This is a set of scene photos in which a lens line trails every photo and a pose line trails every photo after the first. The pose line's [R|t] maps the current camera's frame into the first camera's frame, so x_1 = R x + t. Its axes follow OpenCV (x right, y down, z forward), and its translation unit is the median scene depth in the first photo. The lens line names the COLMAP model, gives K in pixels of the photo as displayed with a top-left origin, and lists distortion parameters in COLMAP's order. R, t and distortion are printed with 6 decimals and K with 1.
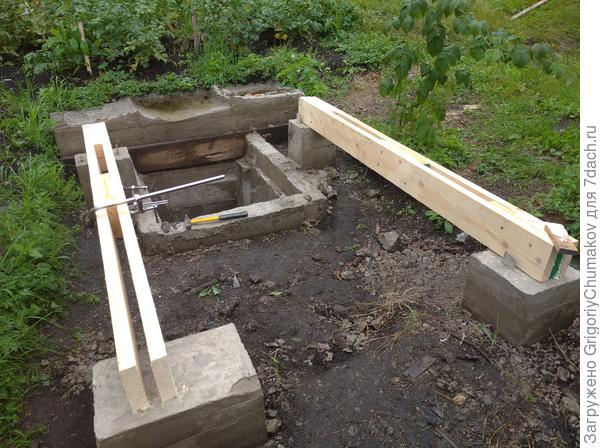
lens RADIAL K [[485.5, 0, 299.0], [0, 485.5, 225.7], [0, 0, 1]] dist [0.015733, -0.000219]
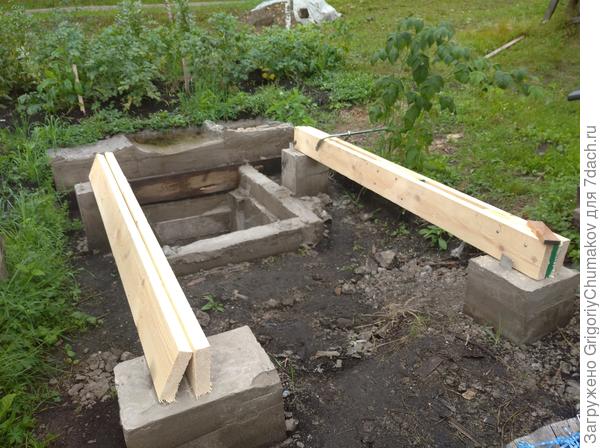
lens RADIAL K [[485.5, 0, 302.8], [0, 485.5, 223.7], [0, 0, 1]] dist [0.015733, -0.000219]
pose [[0.998915, -0.028818, 0.036578, -0.025478], [0.031886, 0.995761, -0.086272, 0.039584], [-0.033936, 0.087344, 0.995600, -0.022085]]
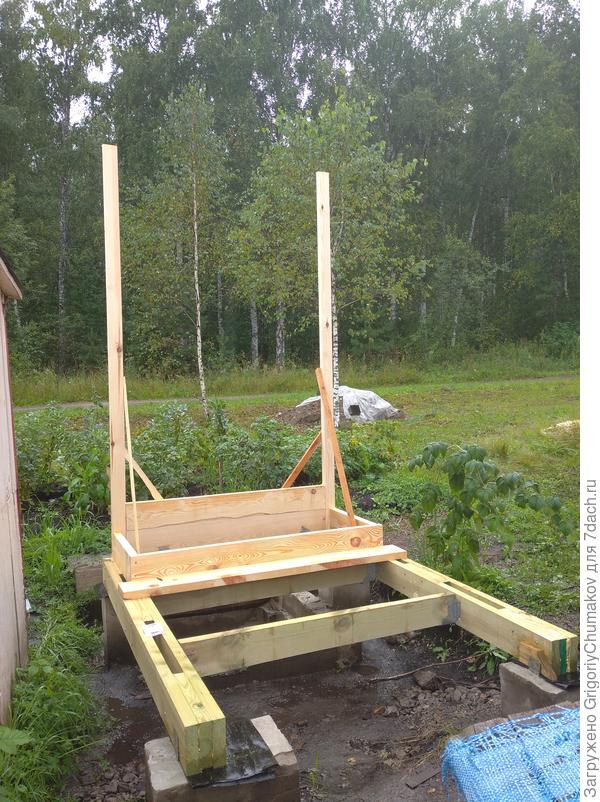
lens RADIAL K [[648.9, 0, 303.1], [0, 648.9, 397.7], [0, 0, 1]] dist [0.015733, -0.000219]
pose [[0.998668, -0.025400, -0.044910, 0.017464], [0.000606, 0.876138, -0.482060, 0.159117], [0.051592, 0.481391, 0.874986, -0.353347]]
